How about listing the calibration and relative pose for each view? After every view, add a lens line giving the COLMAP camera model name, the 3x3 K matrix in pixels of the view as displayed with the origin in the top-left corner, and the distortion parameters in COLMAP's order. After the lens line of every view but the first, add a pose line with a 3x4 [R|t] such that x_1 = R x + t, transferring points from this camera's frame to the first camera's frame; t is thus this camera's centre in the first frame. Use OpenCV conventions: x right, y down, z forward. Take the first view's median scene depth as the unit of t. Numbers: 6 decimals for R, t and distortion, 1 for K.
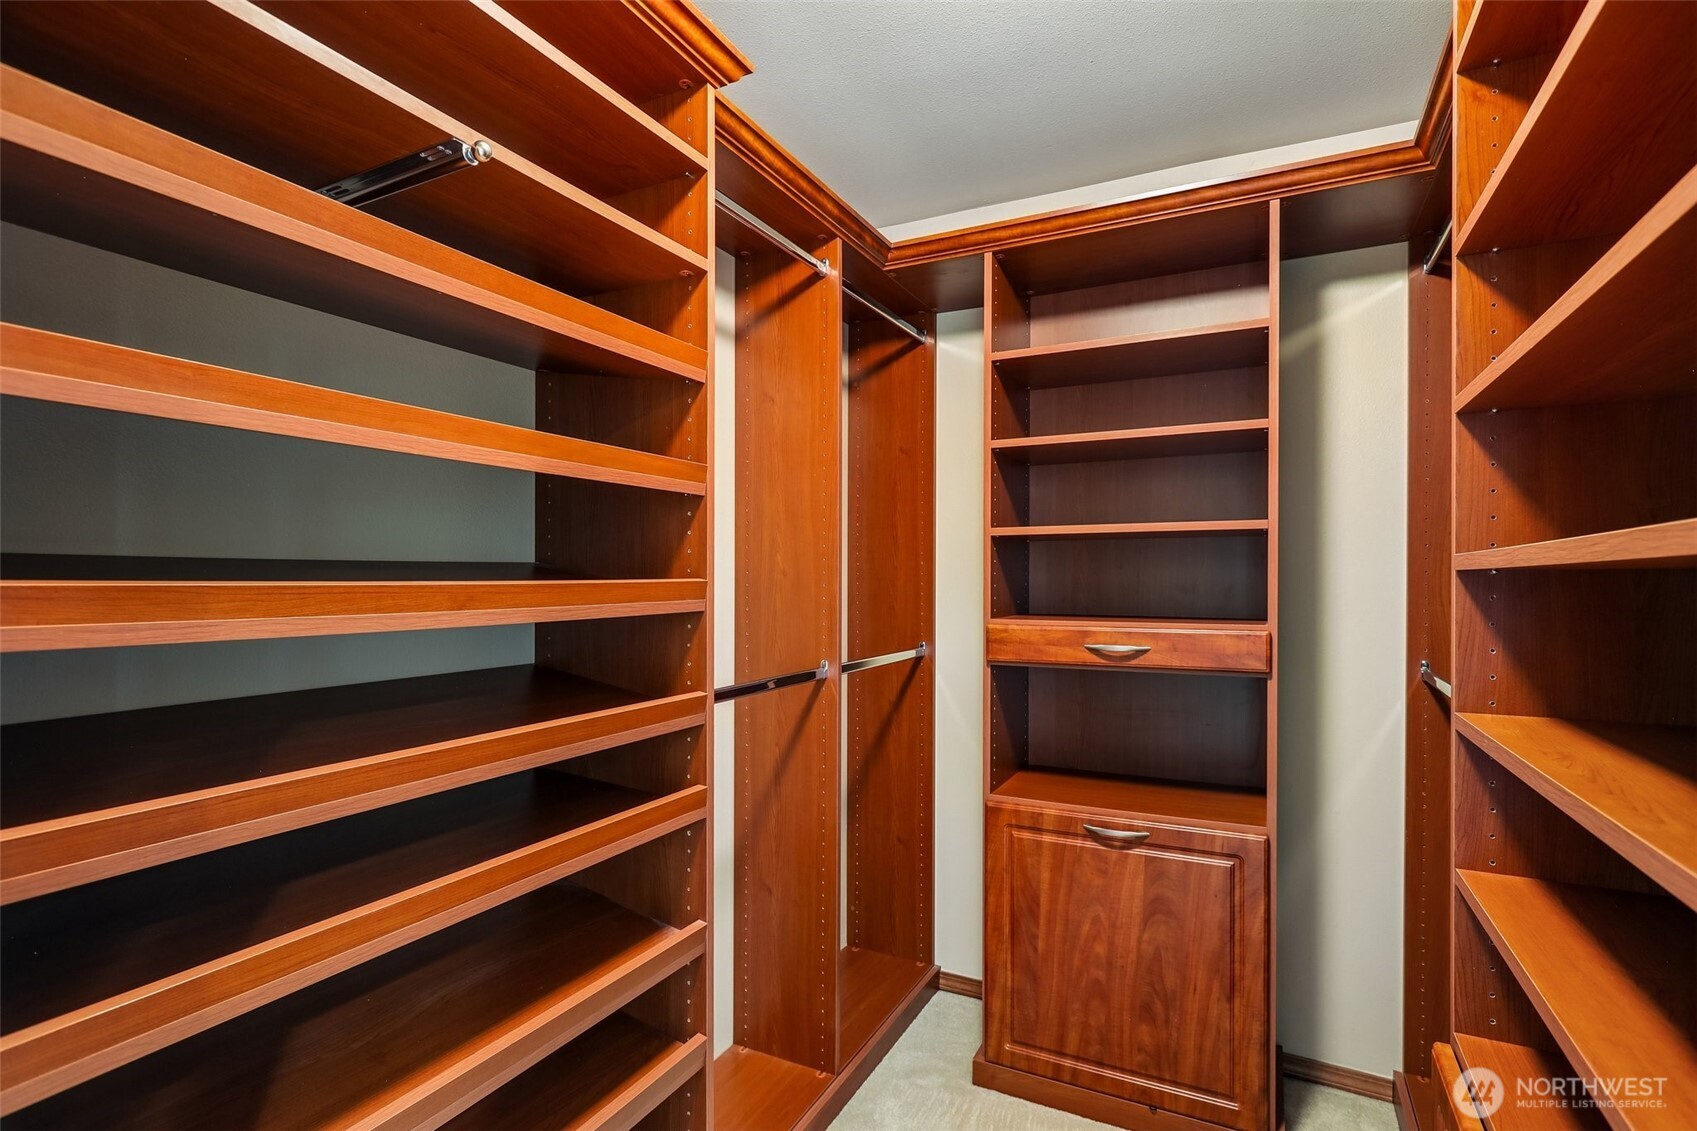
lens RADIAL K [[815.5, 0, 845.7], [0, 815.5, 570.6], [0, 0, 1]] dist [-0.006476, 0.001877]
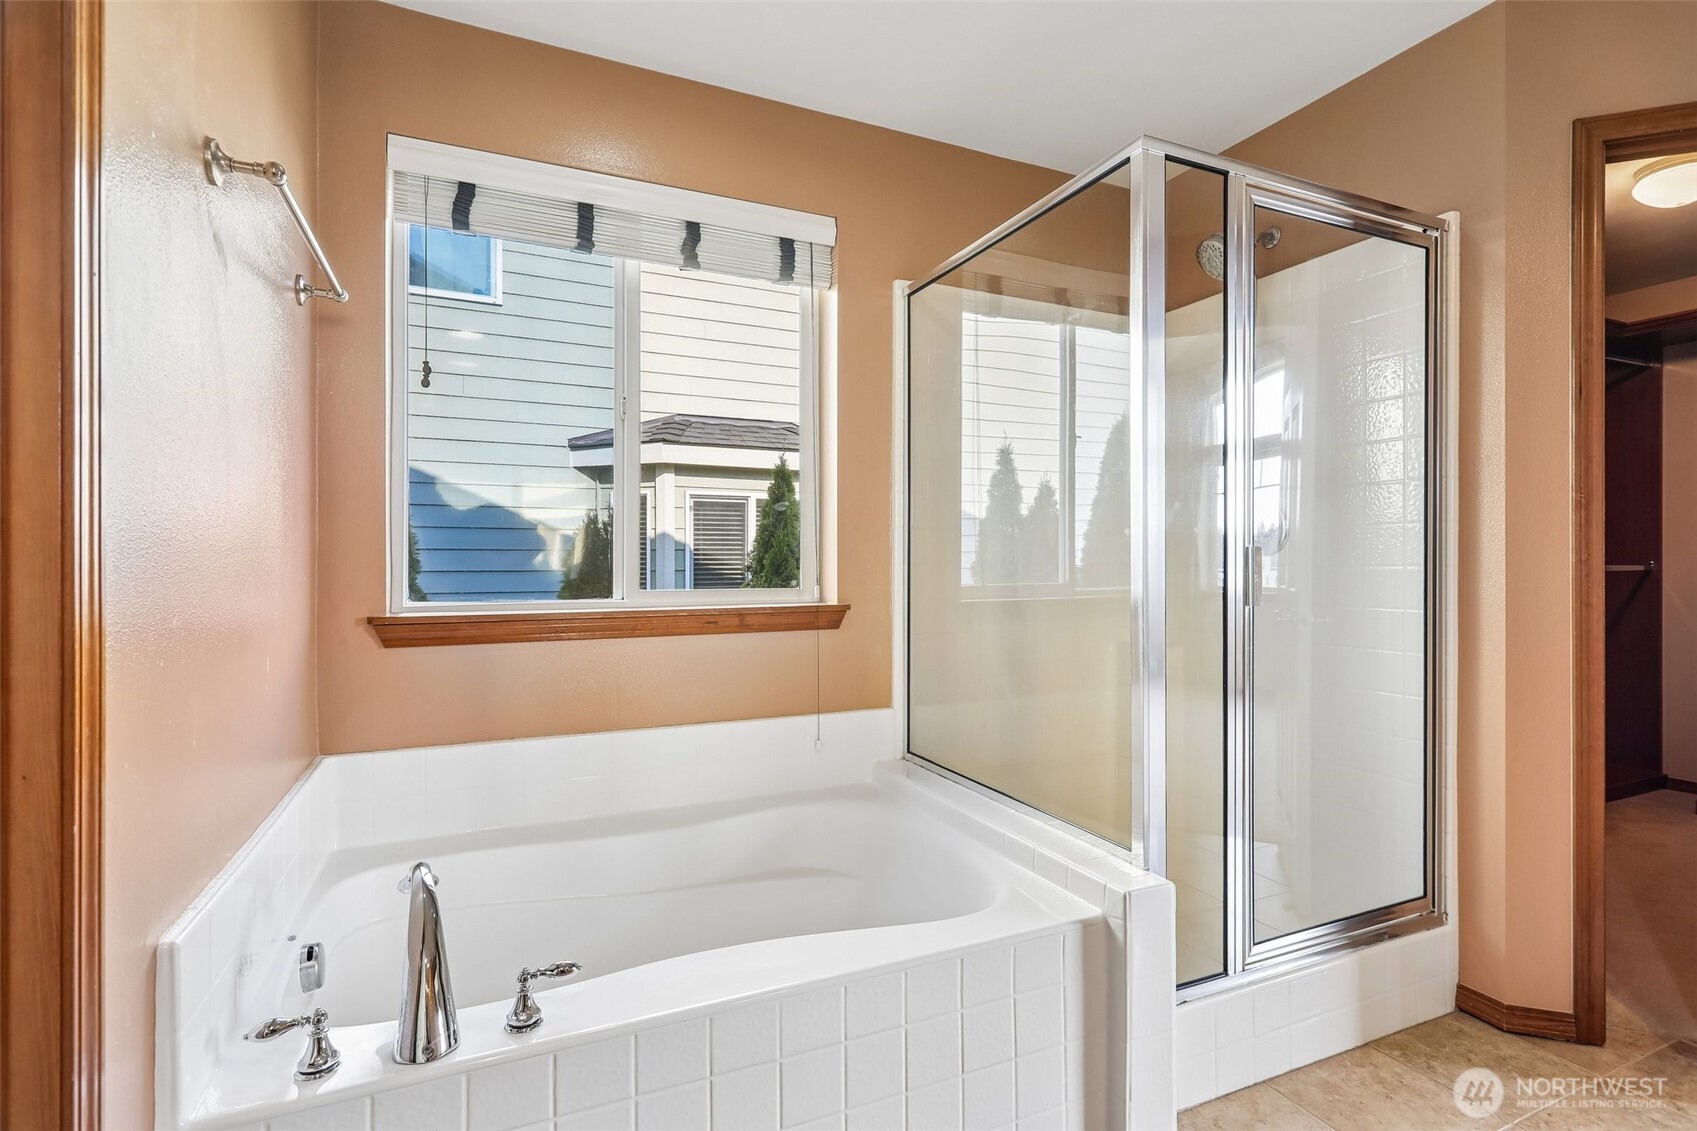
lens RADIAL K [[815.5, 0, 850.8], [0, 815.5, 565.9], [0, 0, 1]] dist [-0.006476, 0.001877]
pose [[0.777299, -0.001141, -0.629131, -0.124909], [0.003614, 0.999990, 0.002652, 0.103905], [0.629122, -0.004335, 0.777295, -1.233153]]
